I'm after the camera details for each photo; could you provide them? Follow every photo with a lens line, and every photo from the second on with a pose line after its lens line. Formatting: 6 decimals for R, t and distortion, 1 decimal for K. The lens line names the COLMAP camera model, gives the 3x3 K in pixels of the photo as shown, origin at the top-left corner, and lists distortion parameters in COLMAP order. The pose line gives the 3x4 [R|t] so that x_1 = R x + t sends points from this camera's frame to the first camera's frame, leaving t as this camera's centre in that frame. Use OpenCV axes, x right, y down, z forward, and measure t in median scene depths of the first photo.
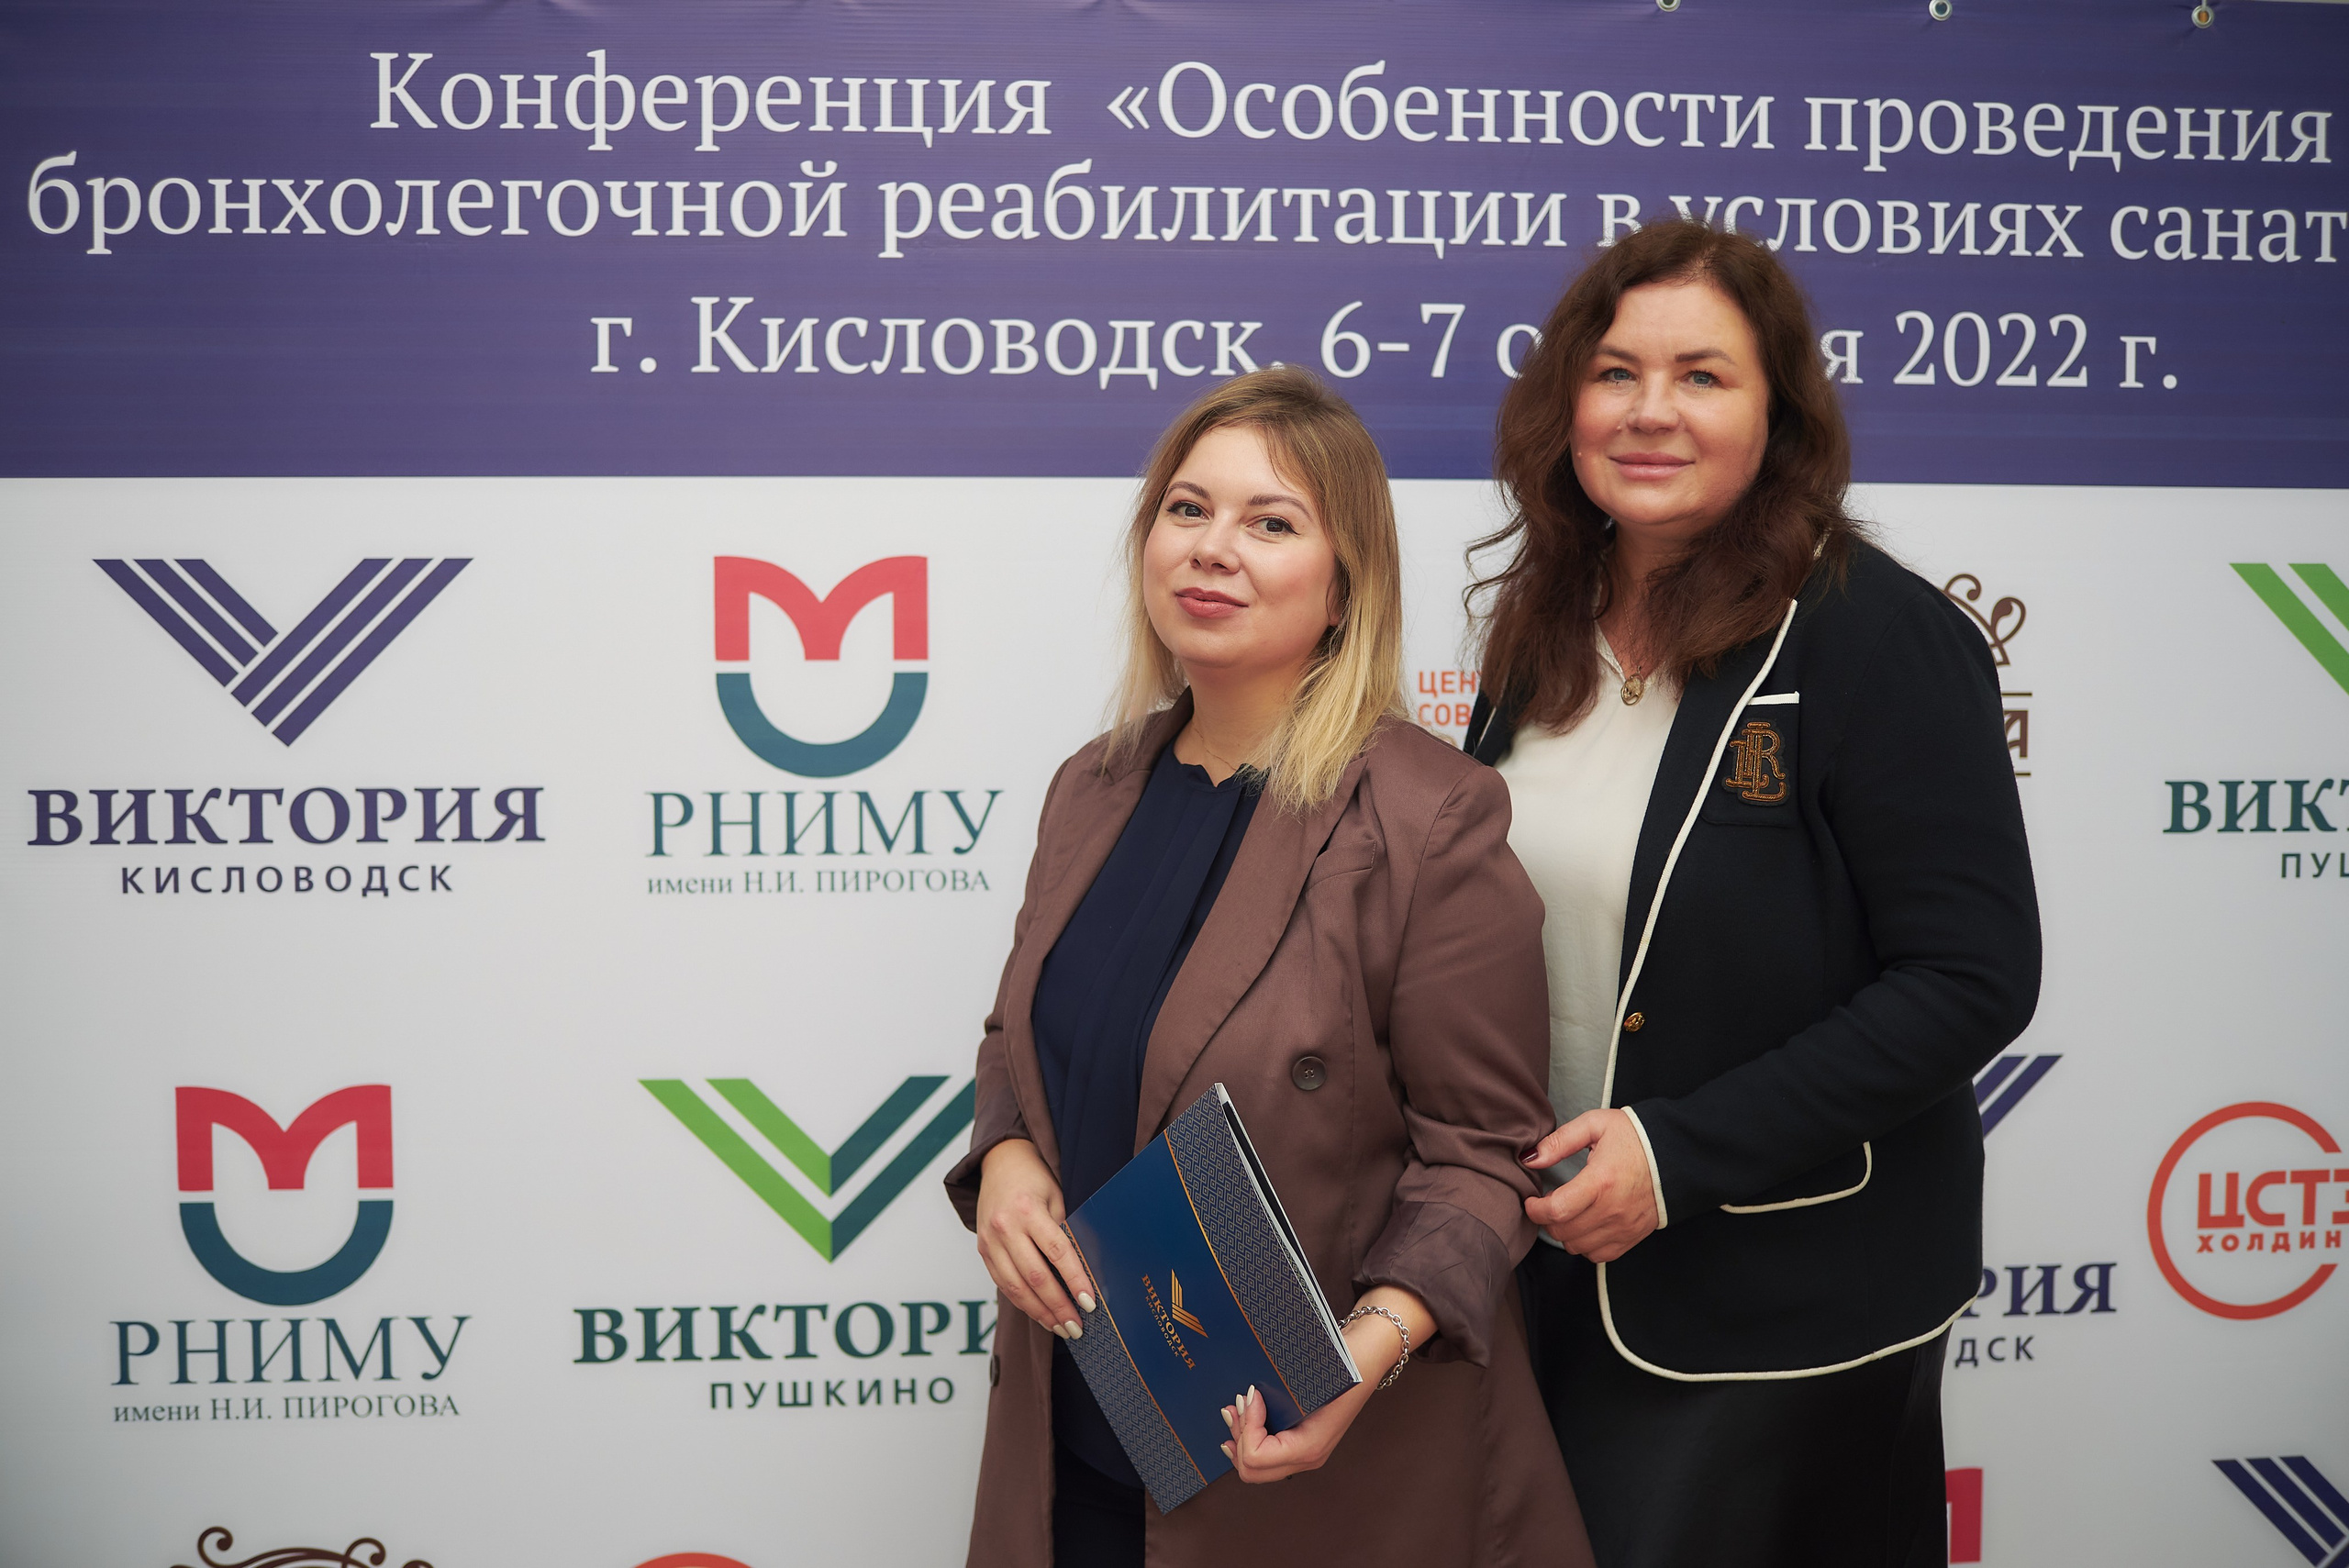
lens RADIAL K [[2433.8, 0, 1175.2], [0, 2433.8, 784.7], [0, 0, 1]] dist [-0.070587, 0.000000]
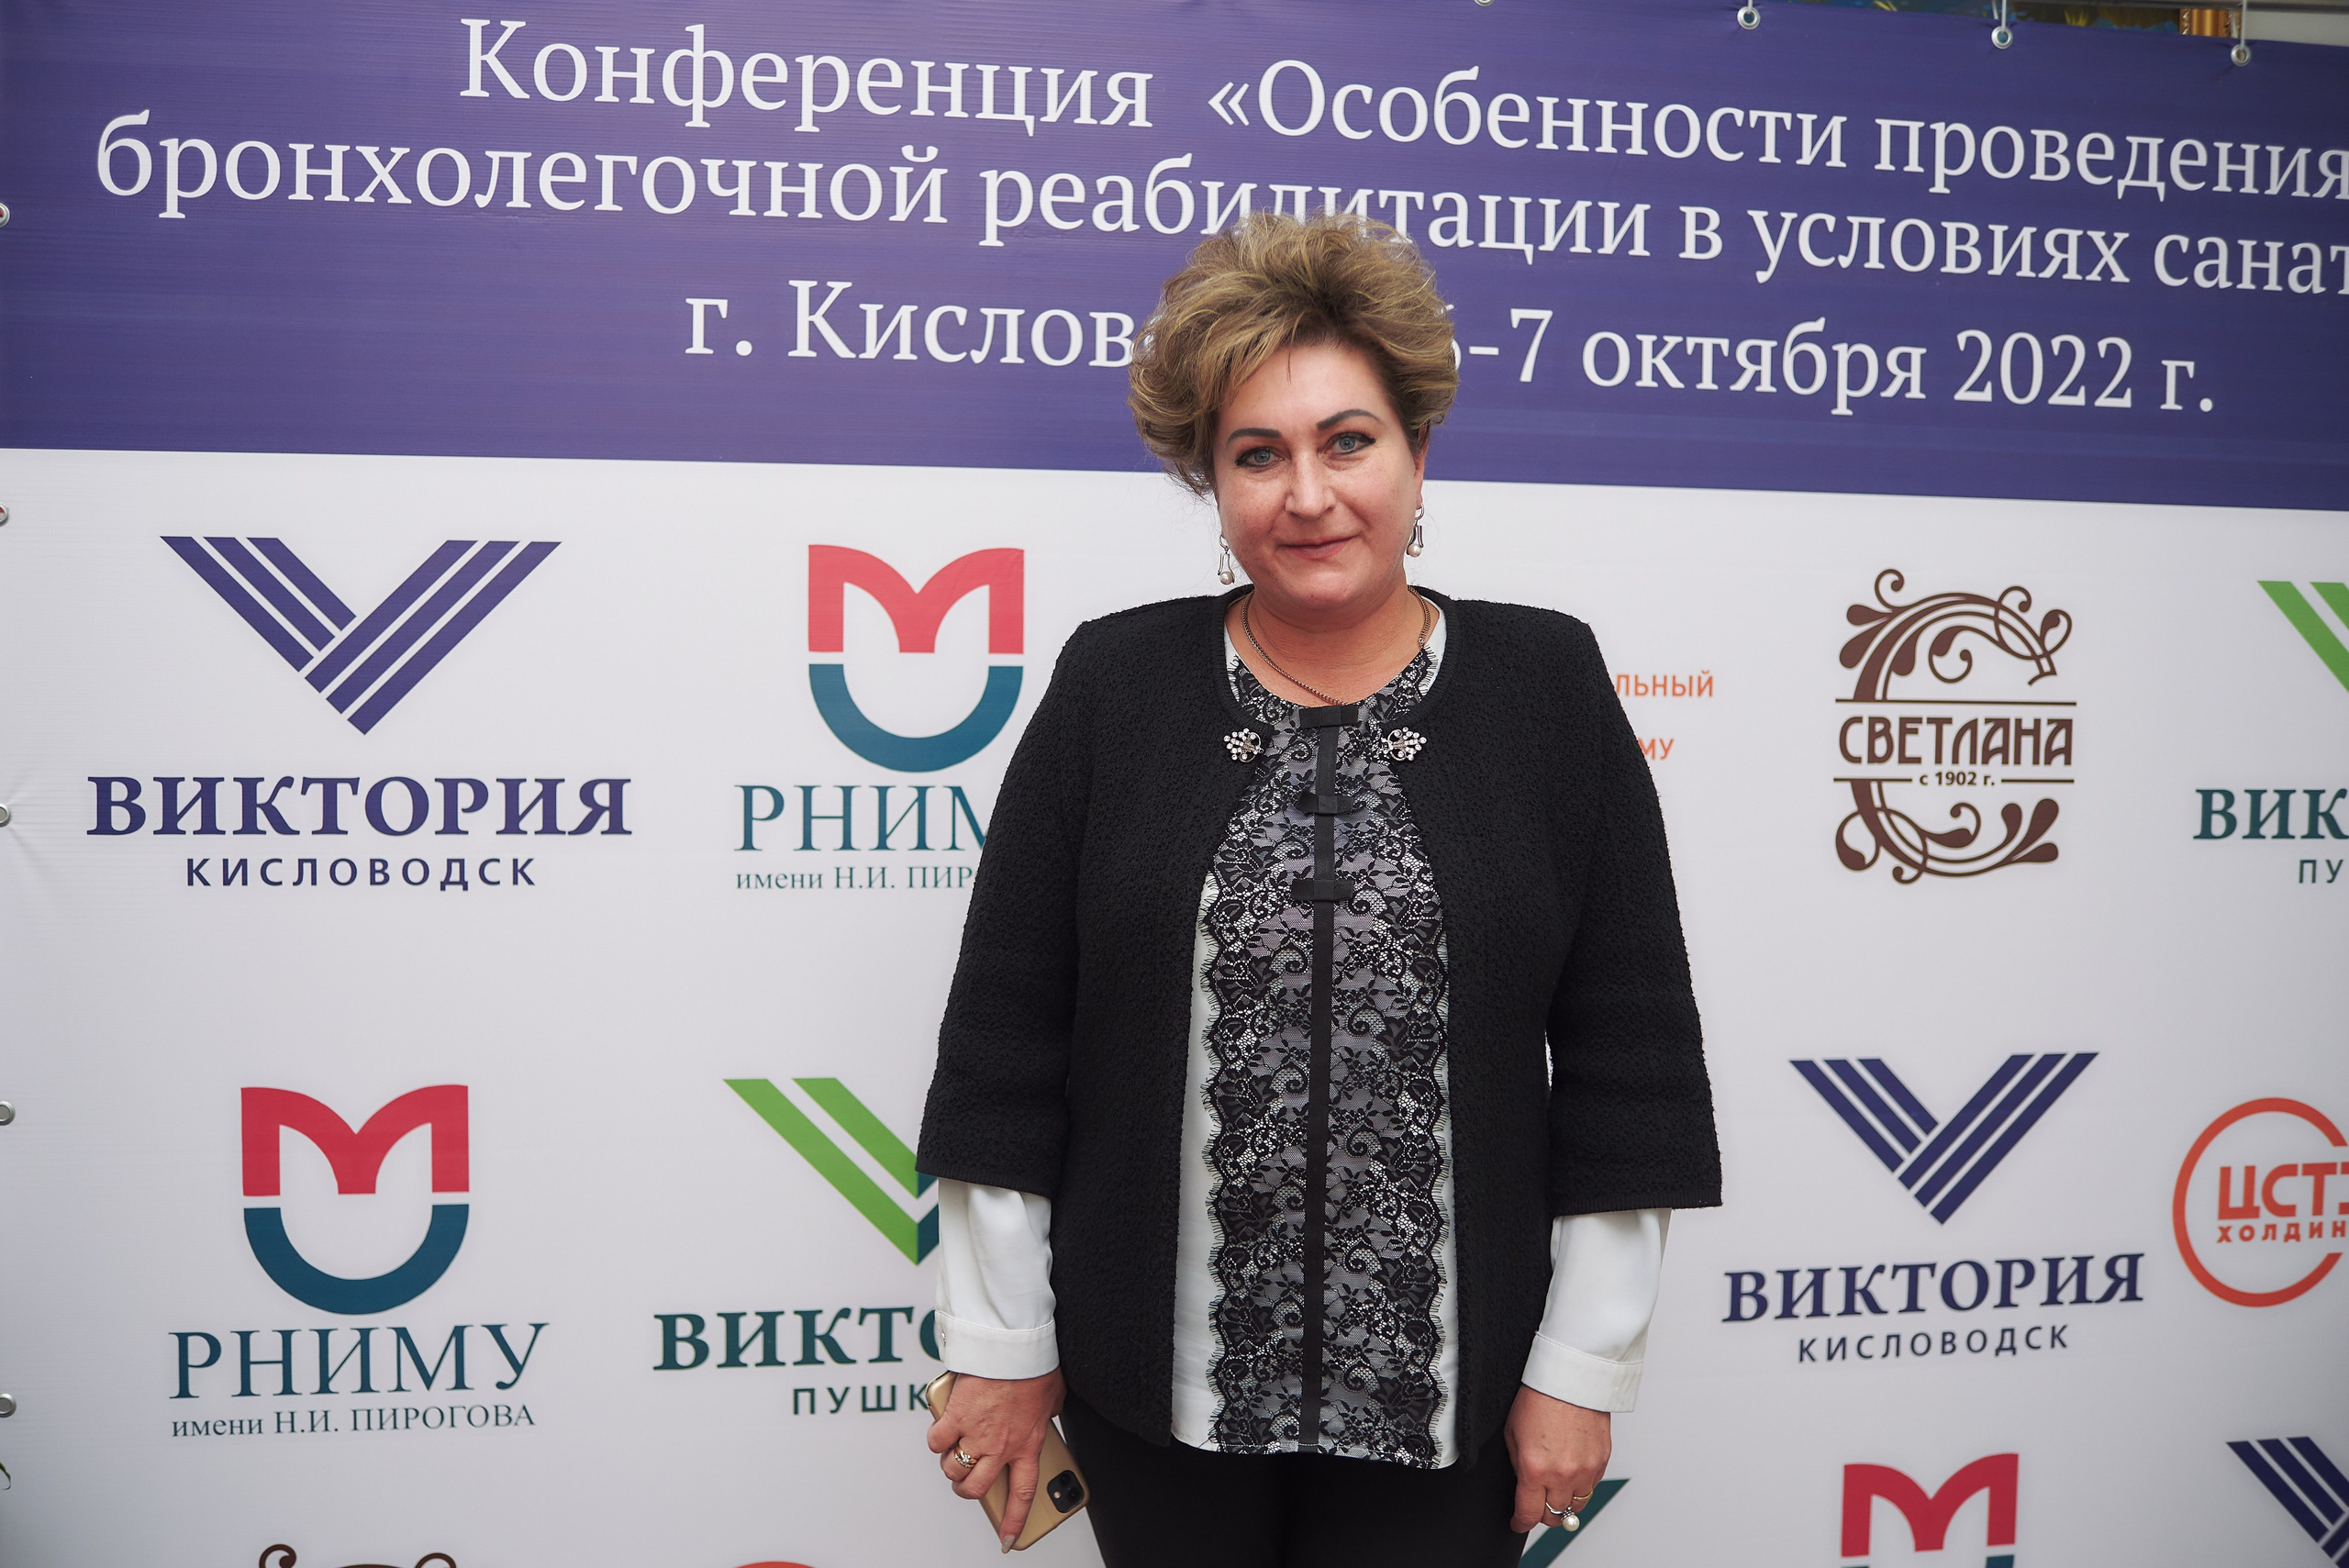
lens RADIAL K [[2433.8, 0, 1135.2], [0, 2433.8, 808.5], [0, 0, 1]] dist [-0.070587, 0.000000]
pose [[0.995721, 0.008393, 0.092026, -0.146861], [-0.008702, 0.999958, 0.002959, 0.008207], [-0.091997, -0.003747, 0.995752, 0.009555]]
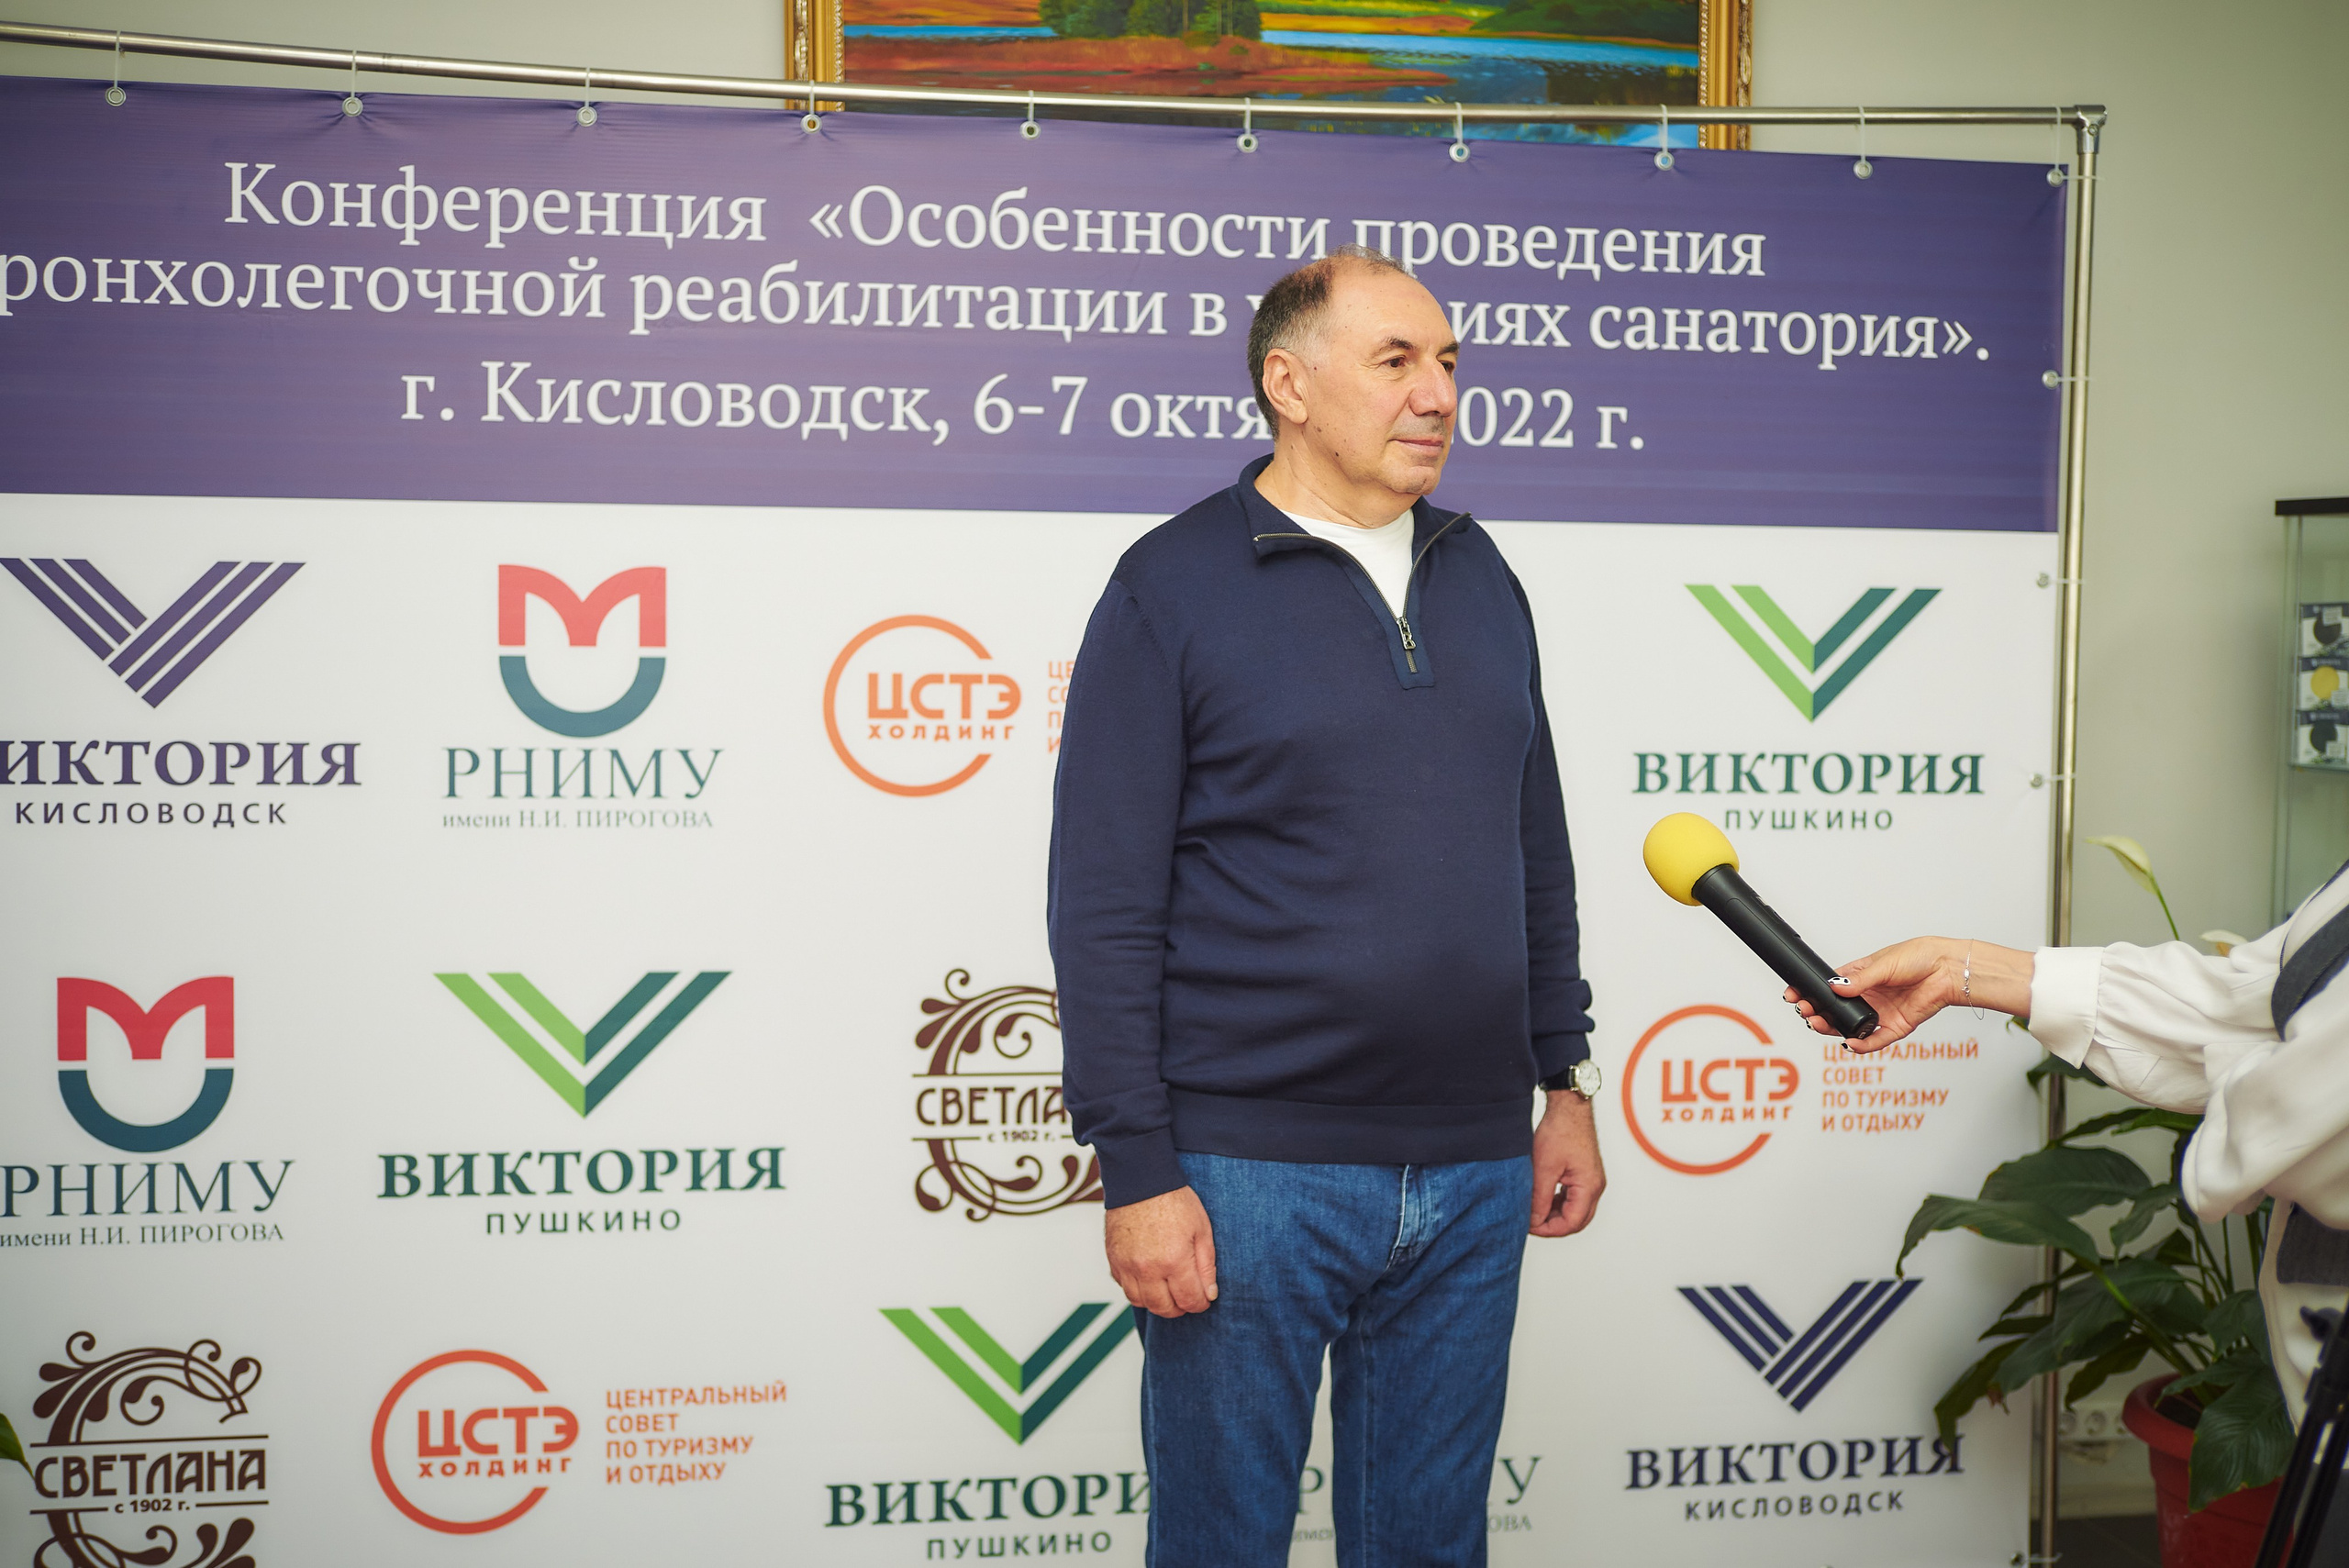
lens RADIAL K [[2955.0, 0, 1163.5], [0, 2955.0, 788.2], [0, 0, 1]] dist [0.001585, 0.000000]
pose [[0.996170, 0.008577, 0.087011, 0.025143], [-0.008102, 0.999950, -0.005808, 0.030168], [-0.087056, 0.005081, 0.996190, -0.581833]]
